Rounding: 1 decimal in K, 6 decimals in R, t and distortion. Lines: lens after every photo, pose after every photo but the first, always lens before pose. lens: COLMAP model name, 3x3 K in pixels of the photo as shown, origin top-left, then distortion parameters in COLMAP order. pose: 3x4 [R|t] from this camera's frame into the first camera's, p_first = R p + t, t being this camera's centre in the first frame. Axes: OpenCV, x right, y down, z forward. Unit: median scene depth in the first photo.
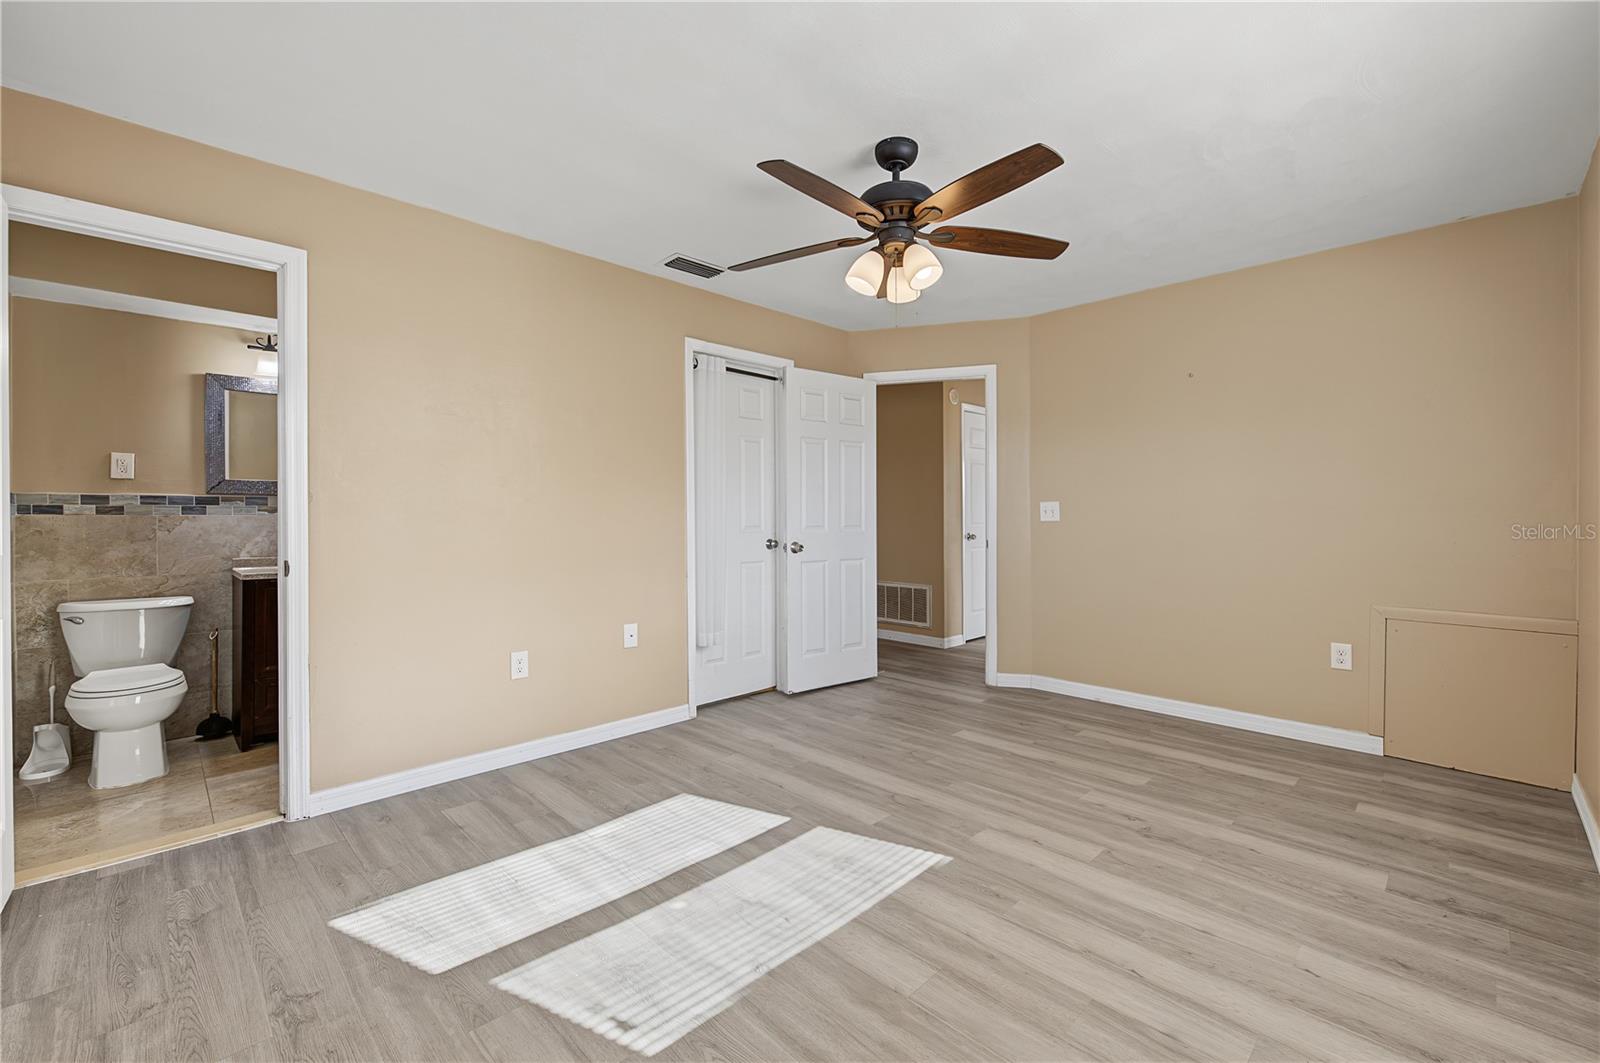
lens RADIAL K [[676.7, 0, 796.3], [0, 676.7, 524.3], [0, 0, 1]] dist [0.002113, 0.000068]
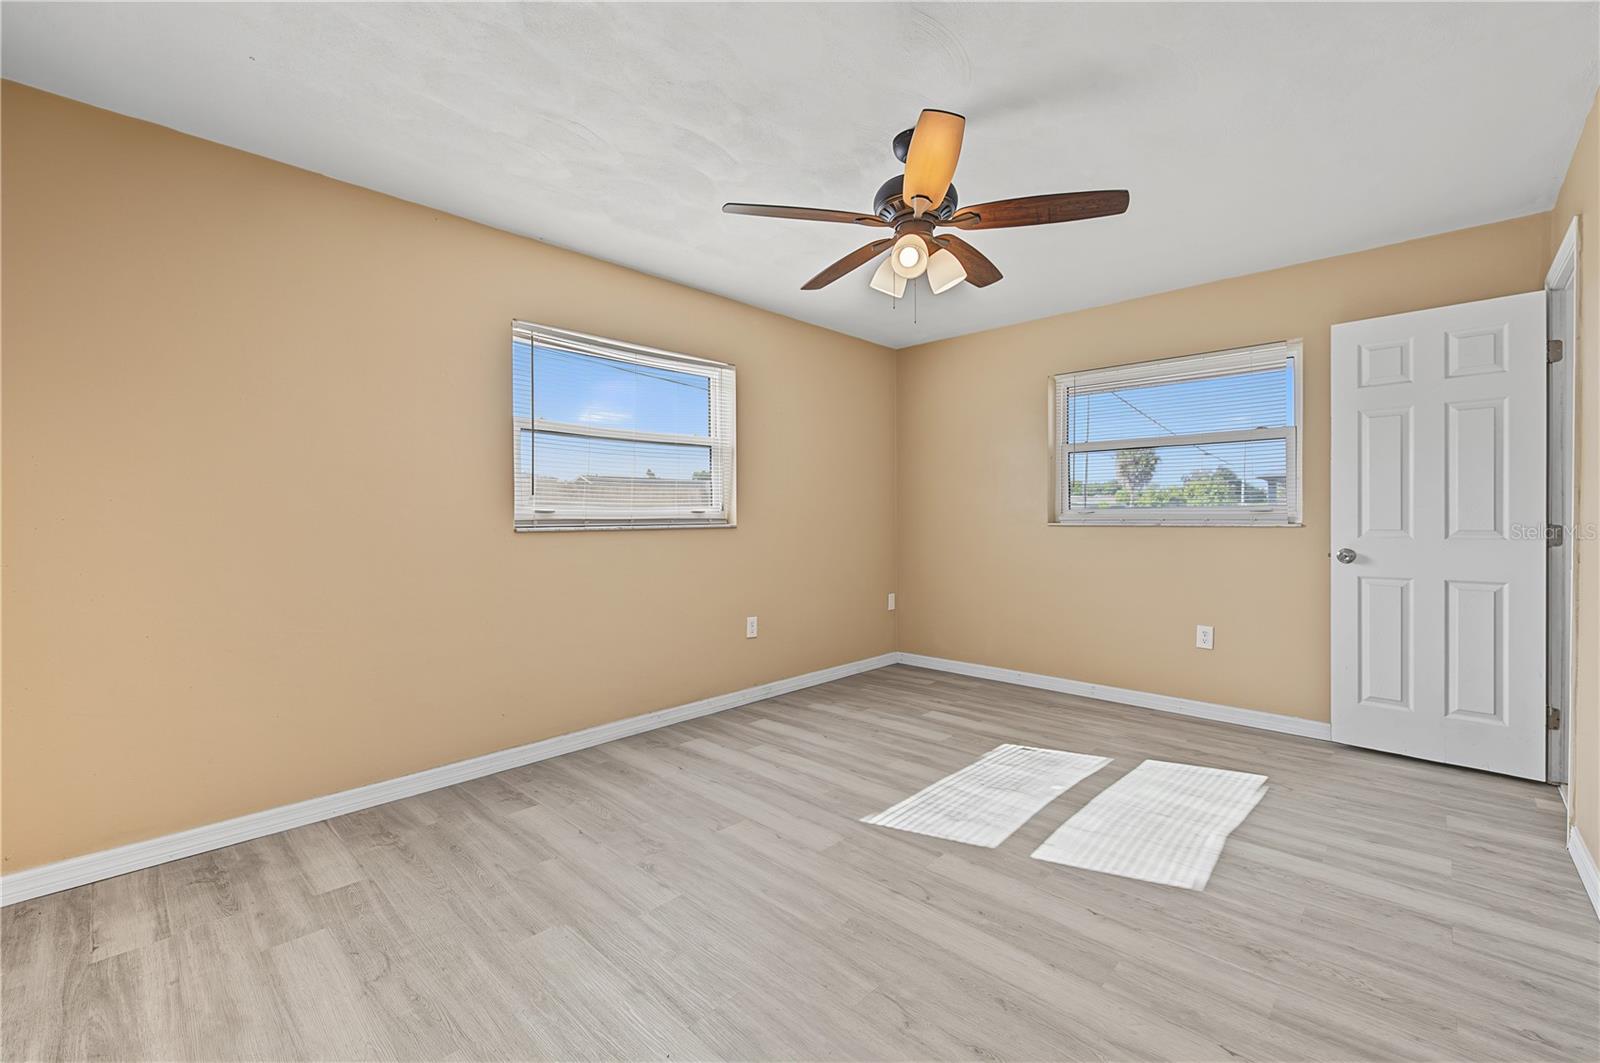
lens RADIAL K [[676.7, 0, 799.9], [0, 676.7, 522.1], [0, 0, 1]] dist [0.002113, 0.000068]
pose [[-0.999074, 0.008384, -0.042209, 0.359305], [0.007731, 0.999849, 0.015592, -0.020764], [0.042334, 0.015251, -0.998987, 2.024491]]
